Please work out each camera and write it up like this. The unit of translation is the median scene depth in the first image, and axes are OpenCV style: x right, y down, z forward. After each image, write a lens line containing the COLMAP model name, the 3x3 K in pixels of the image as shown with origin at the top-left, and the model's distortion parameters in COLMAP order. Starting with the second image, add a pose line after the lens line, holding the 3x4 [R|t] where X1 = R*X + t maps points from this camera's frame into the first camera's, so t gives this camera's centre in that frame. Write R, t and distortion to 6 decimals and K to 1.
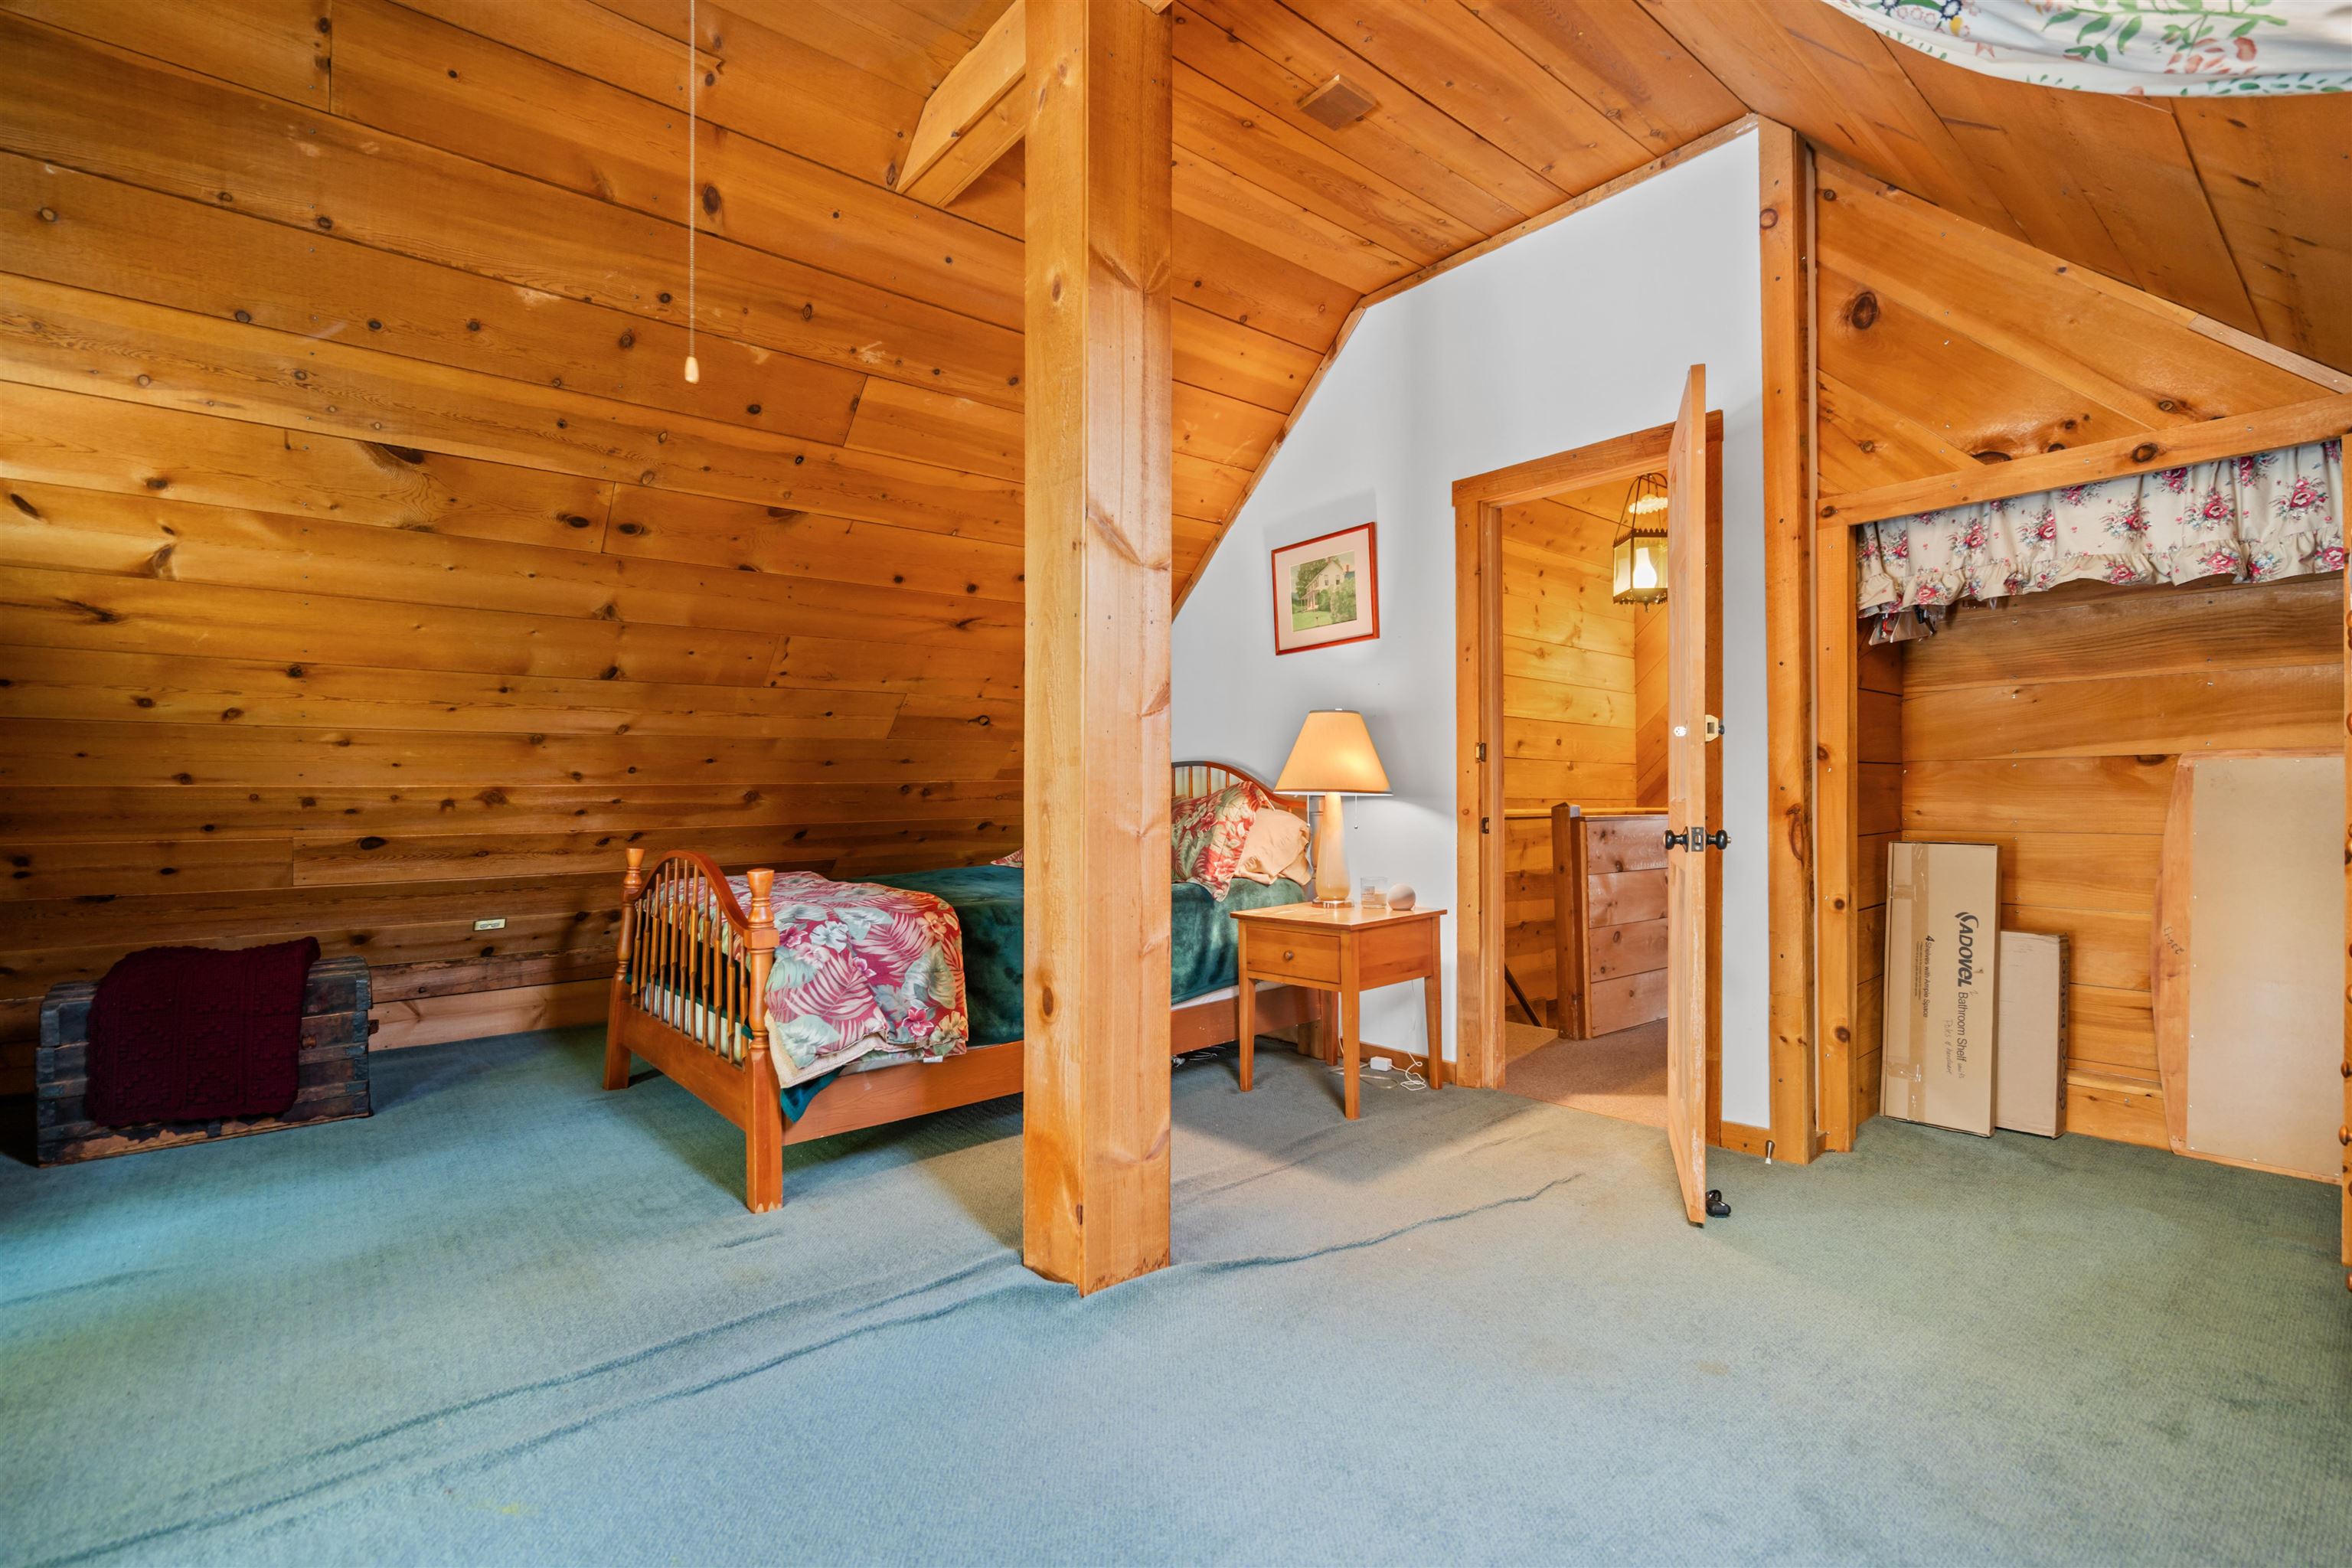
lens RADIAL K [[1074.4, 0, 1179.2], [0, 1074.4, 775.1], [0, 0, 1]] dist [-0.003282, -0.000492]
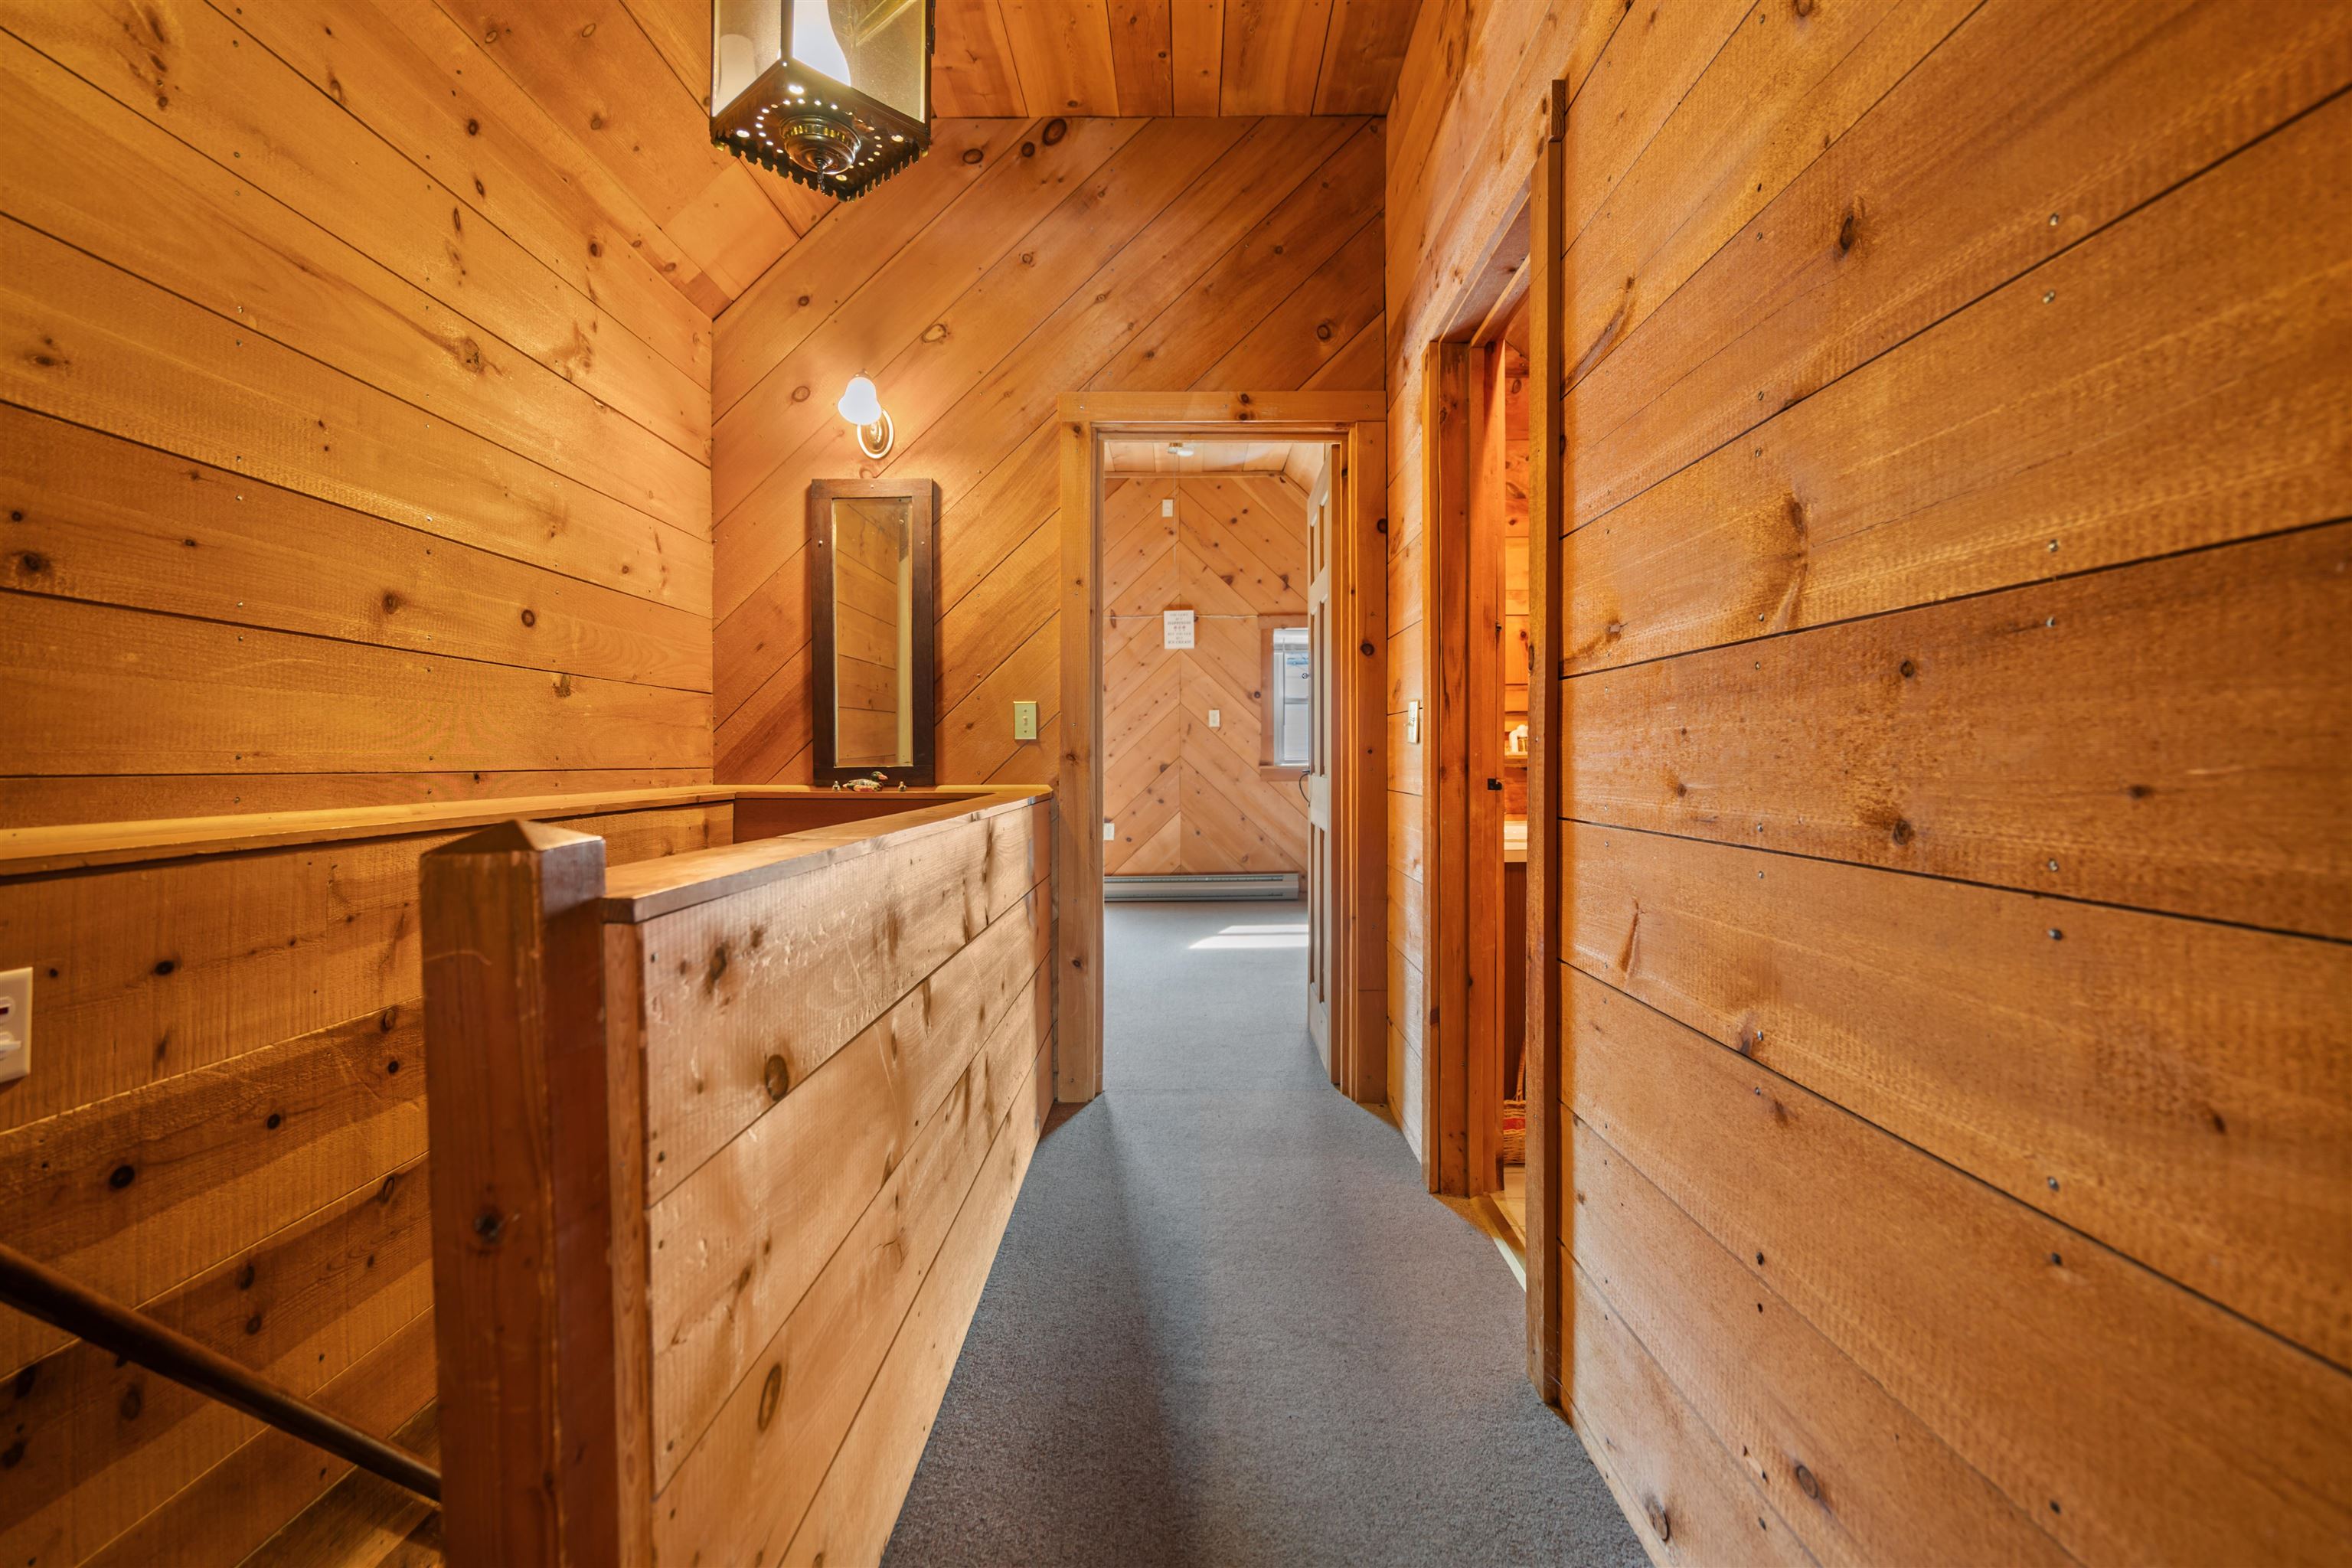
lens RADIAL K [[1074.4, 0, 1179.2], [0, 1074.4, 775.1], [0, 0, 1]] dist [-0.003282, -0.000492]
pose [[0.647620, -0.009549, 0.761904, 0.212662], [-0.021095, 0.999314, 0.030455, 0.007535], [-0.761672, -0.035795, 0.646974, 0.577351]]
